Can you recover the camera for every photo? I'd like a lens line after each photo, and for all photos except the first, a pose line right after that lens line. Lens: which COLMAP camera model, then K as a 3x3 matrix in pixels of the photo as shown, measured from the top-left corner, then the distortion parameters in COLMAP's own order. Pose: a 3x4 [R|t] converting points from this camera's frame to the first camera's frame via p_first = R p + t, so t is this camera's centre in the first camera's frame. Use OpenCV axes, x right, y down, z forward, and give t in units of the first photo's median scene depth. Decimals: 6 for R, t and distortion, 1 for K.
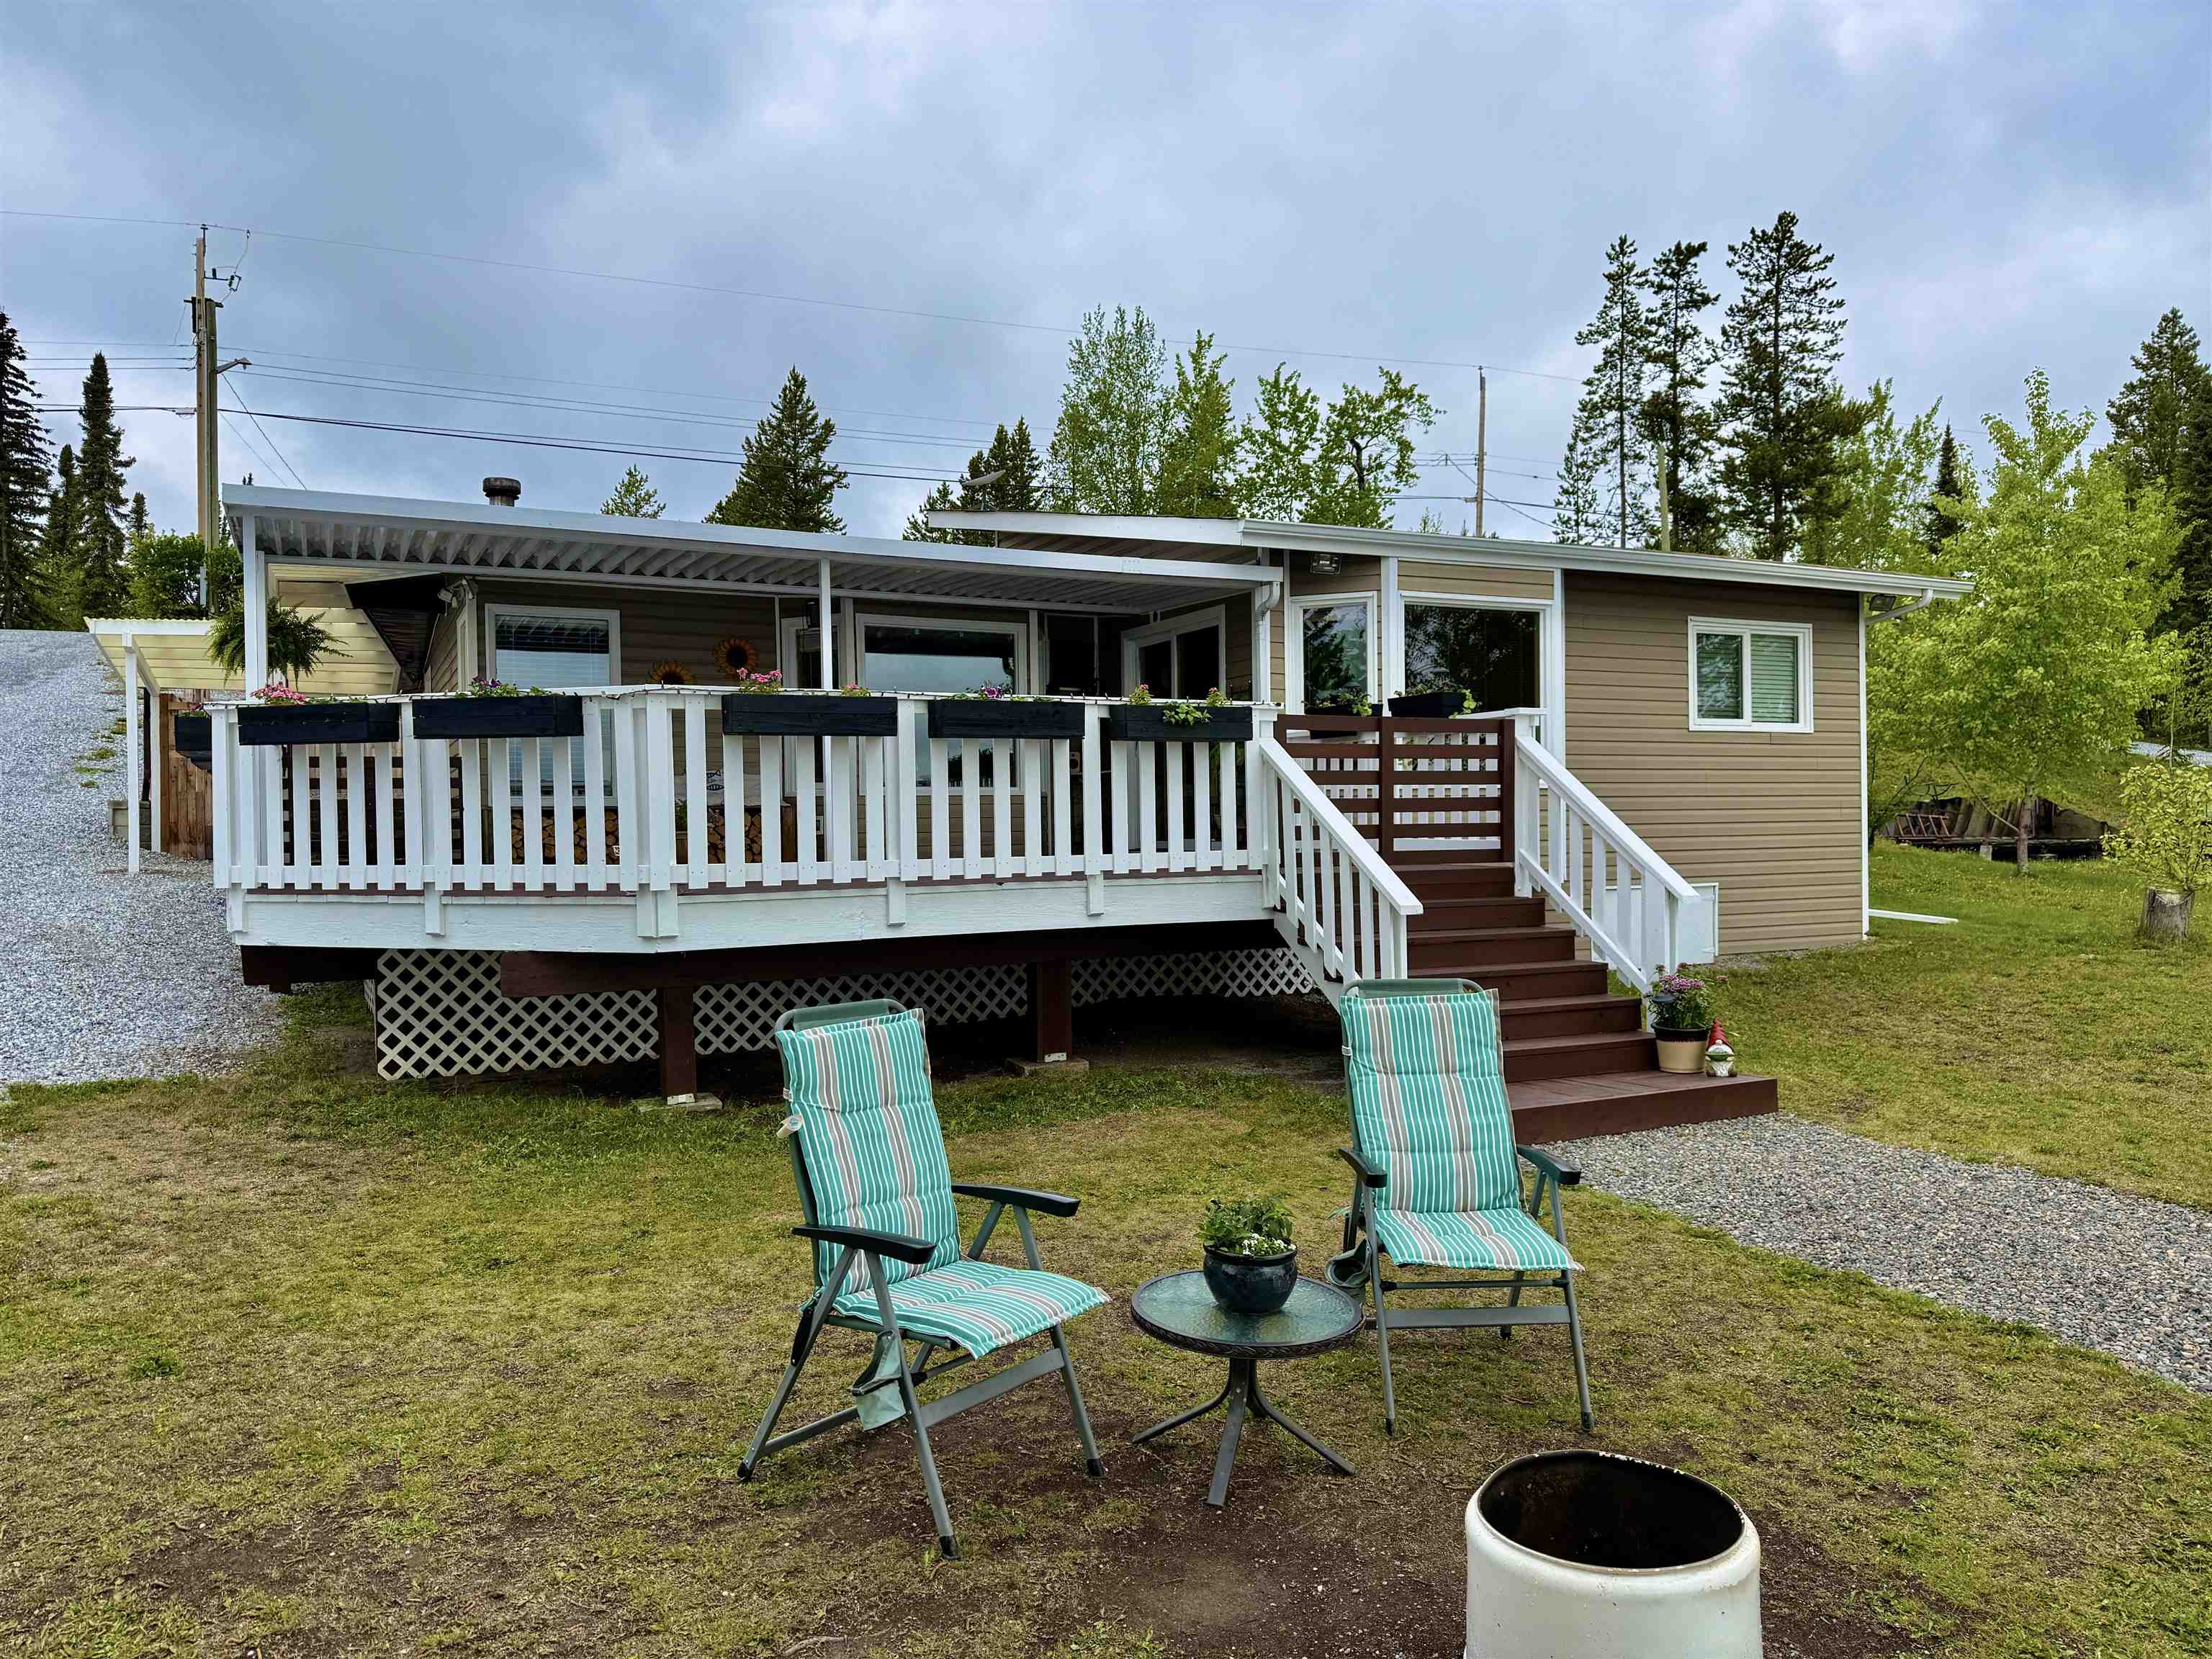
lens RADIAL K [[1526.4, 0, 1106.0], [0, 1526.4, 829.5], [0, 0, 1]] dist [0.136908, -0.266088]
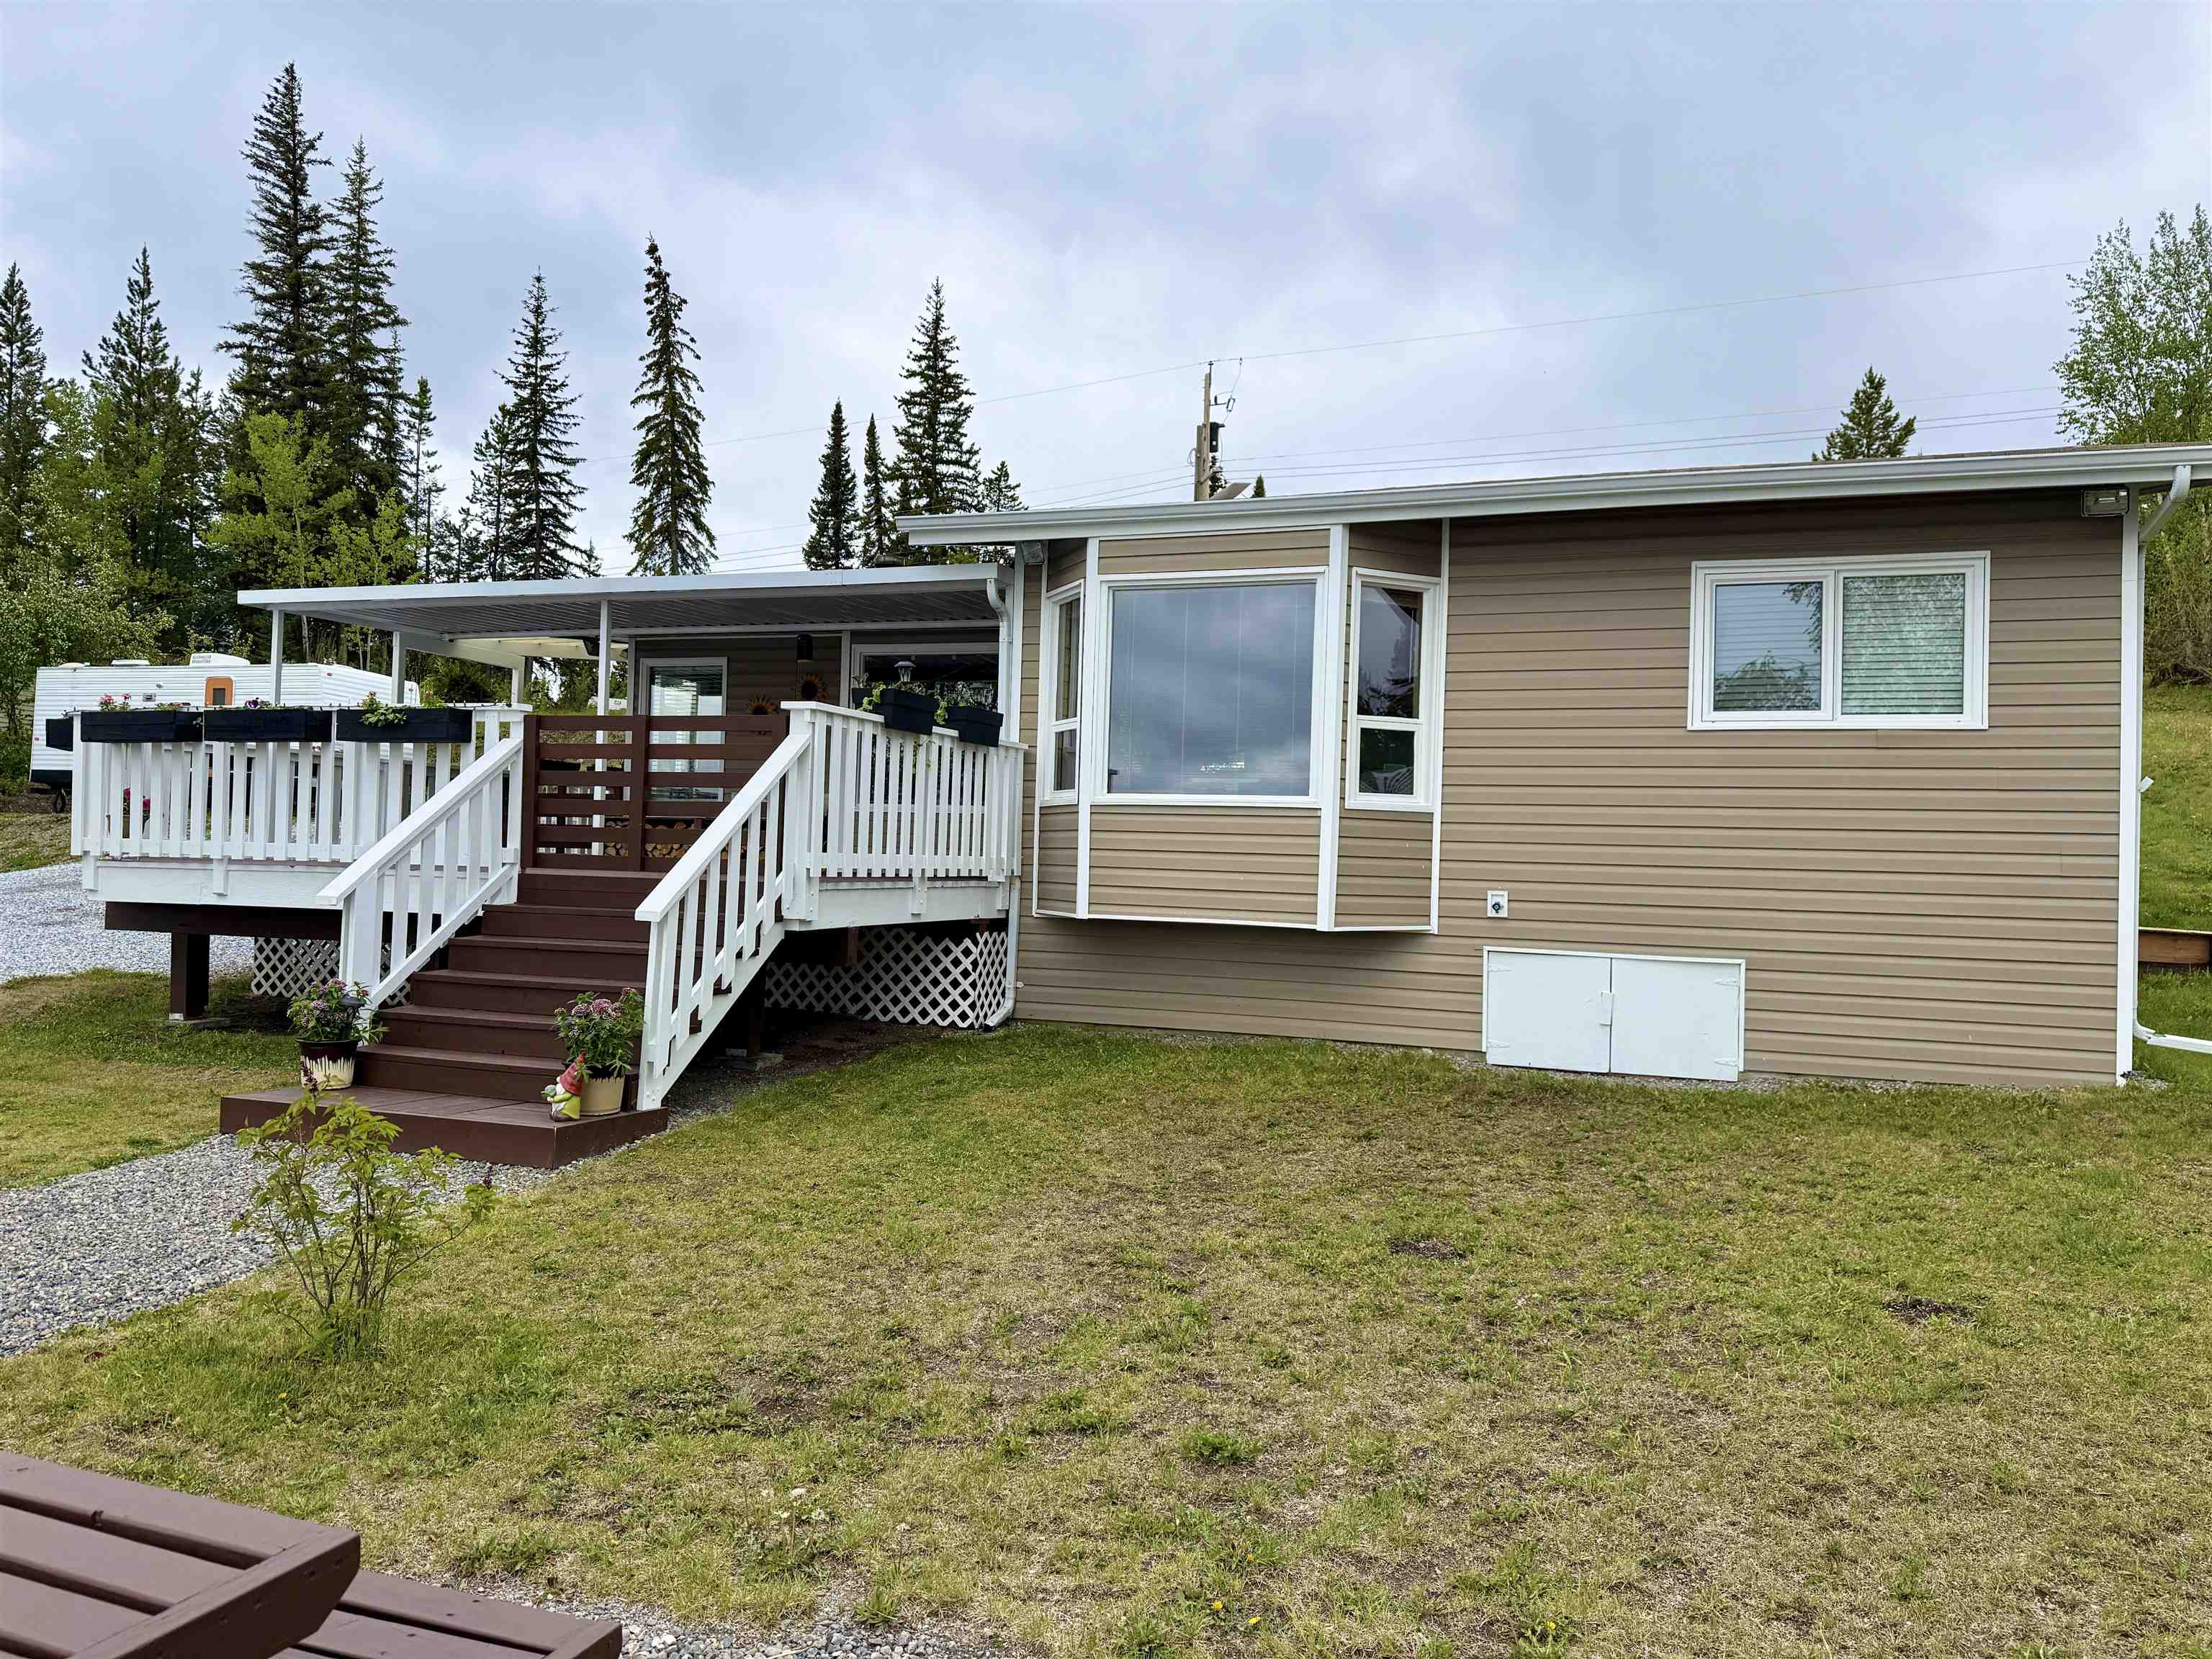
lens RADIAL K [[1530.2, 0, 1114.0], [0, 1530.2, 825.4], [0, 0, 1]] dist [0.099340, -0.109372]
pose [[0.685630, 0.011946, -0.727852, 0.214305], [-0.040053, 0.998970, -0.021334, 0.000613], [0.726847, 0.043780, 0.685402, 0.108949]]
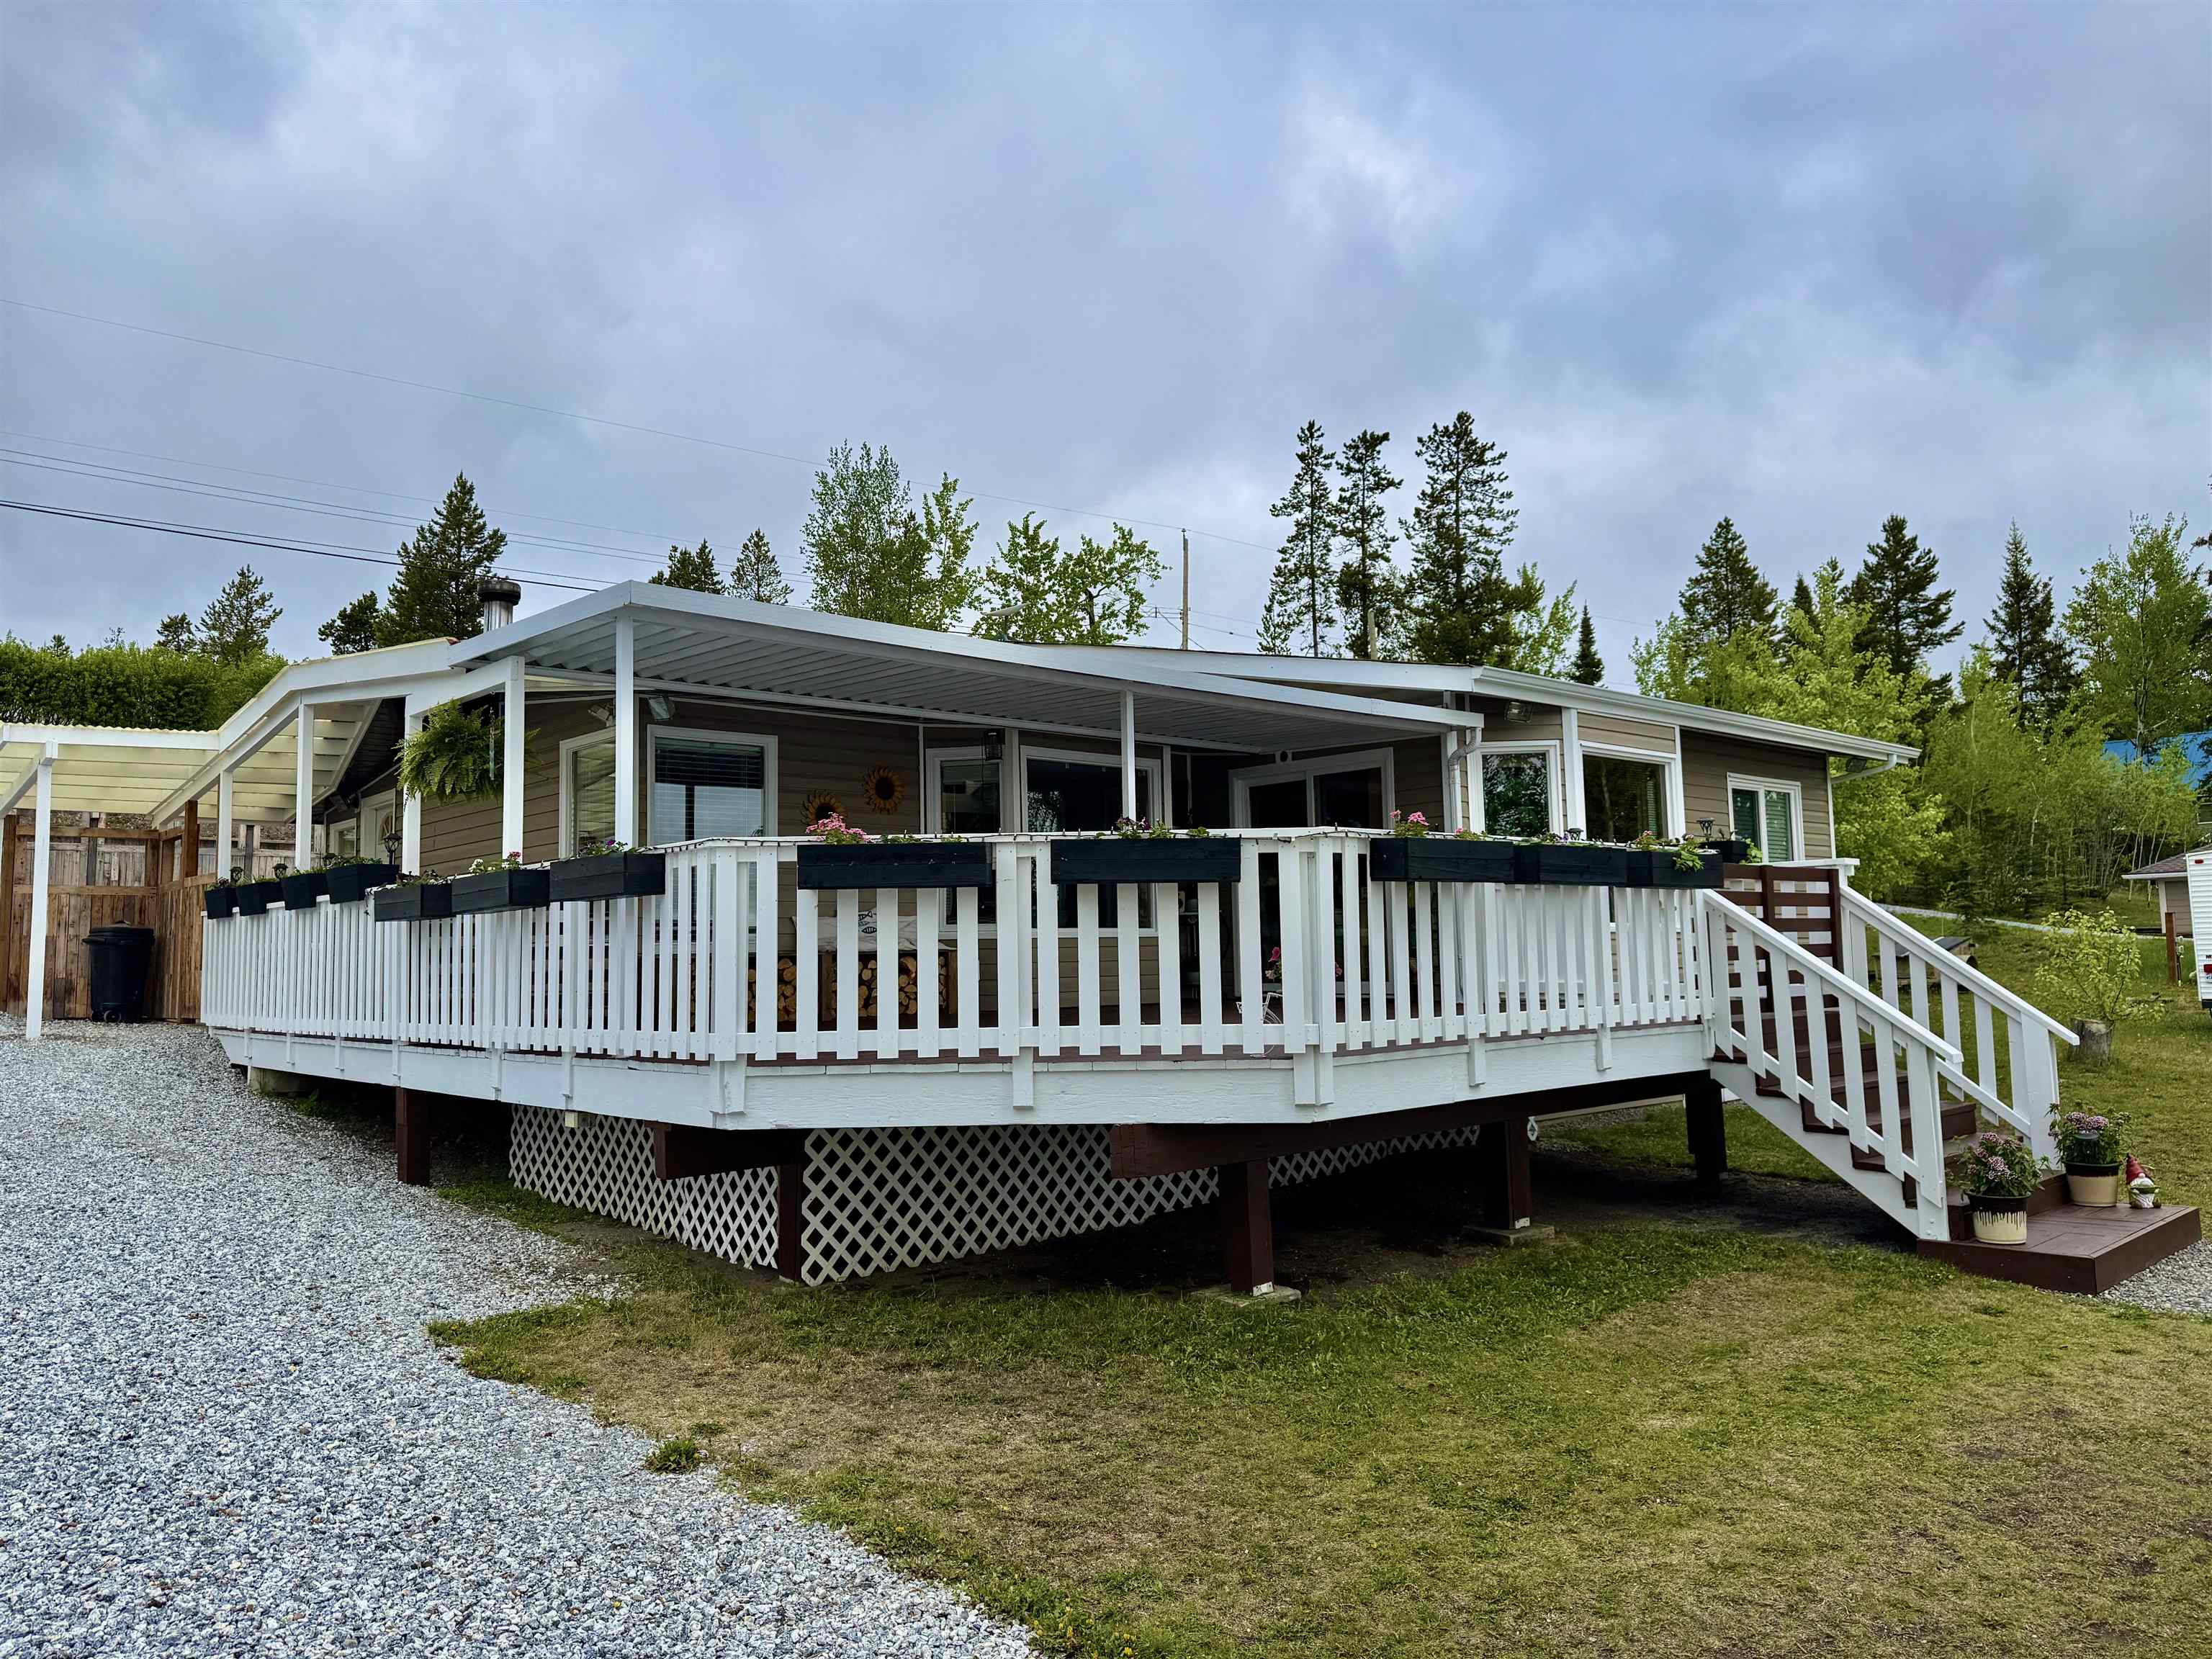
lens RADIAL K [[1530.2, 0, 1114.0], [0, 1530.2, 825.4], [0, 0, 1]] dist [0.099340, -0.109372]
pose [[0.962214, 0.017047, 0.271761, -0.102590], [0.007757, 0.995917, -0.089937, -0.001960], [-0.272185, 0.088647, 0.958153, 0.025153]]
